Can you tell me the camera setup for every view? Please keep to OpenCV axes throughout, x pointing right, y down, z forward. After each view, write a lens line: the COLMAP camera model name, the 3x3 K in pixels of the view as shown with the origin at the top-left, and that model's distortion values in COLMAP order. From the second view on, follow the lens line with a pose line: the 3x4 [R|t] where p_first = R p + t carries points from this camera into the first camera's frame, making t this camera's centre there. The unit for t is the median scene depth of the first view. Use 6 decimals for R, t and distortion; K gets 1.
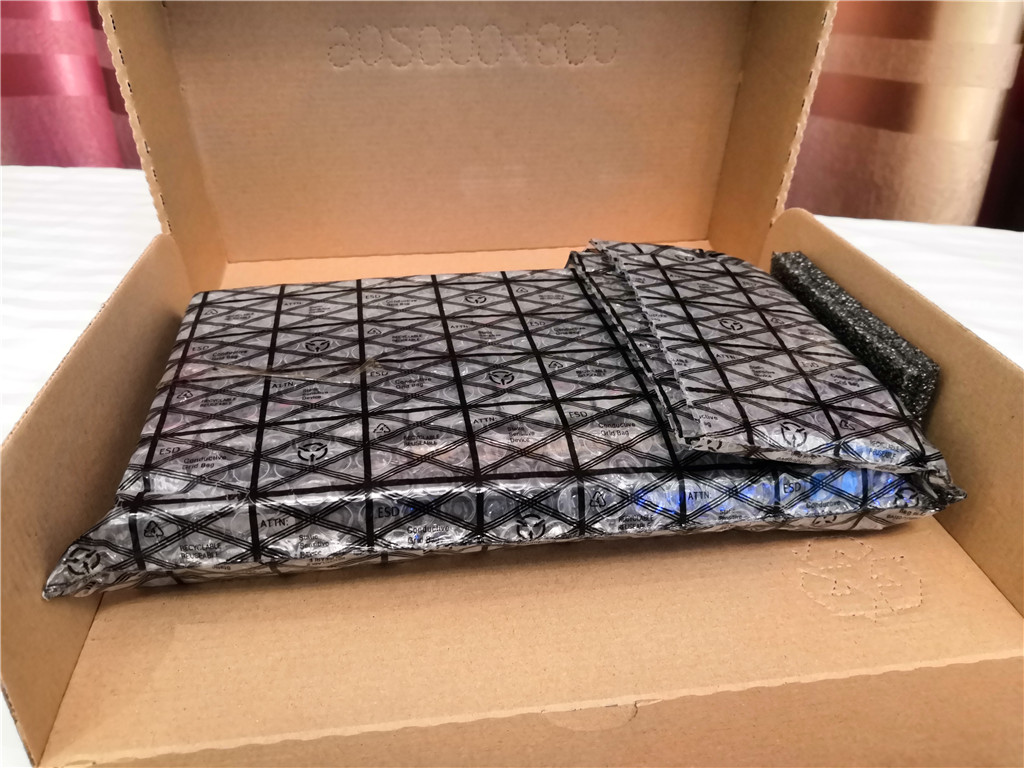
lens RADIAL K [[799.7, 0, 515.3], [0, 799.7, 383.3], [0, 0, 1]] dist [-0.012007, -0.011217]
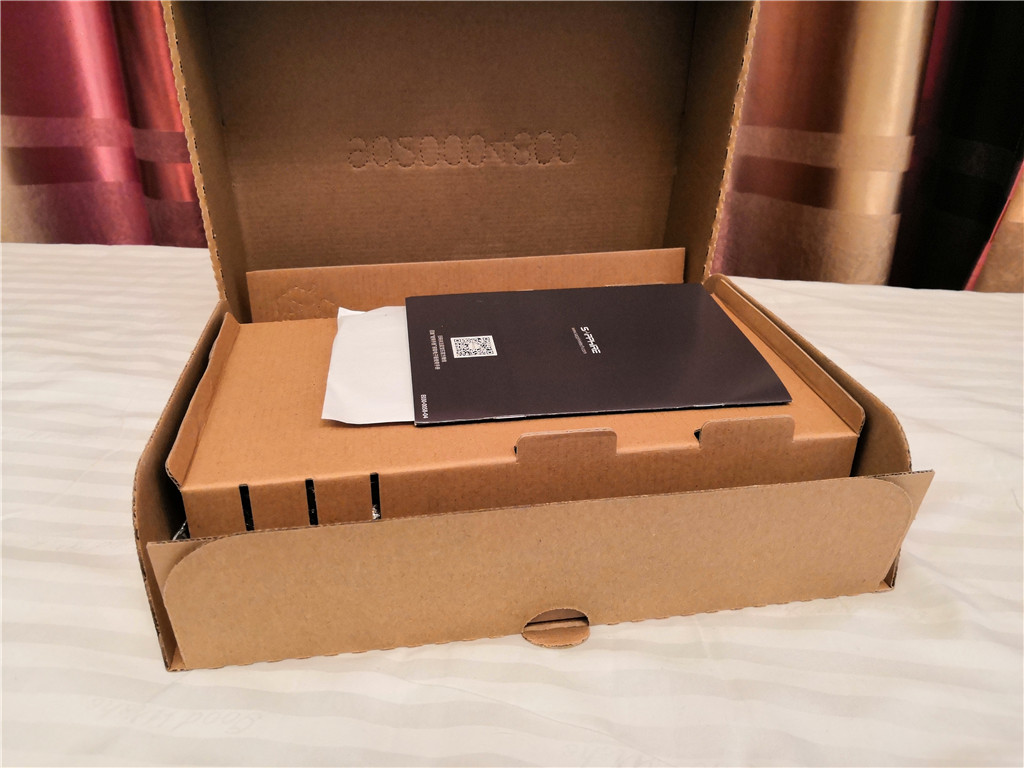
lens RADIAL K [[799.7, 0, 510.0], [0, 799.7, 384.1], [0, 0, 1]] dist [-0.012007, -0.011217]
pose [[0.999797, -0.014713, 0.013794, -0.000505], [0.015721, 0.996981, -0.076038, 0.033511], [-0.012634, 0.076239, 0.997010, -0.176215]]
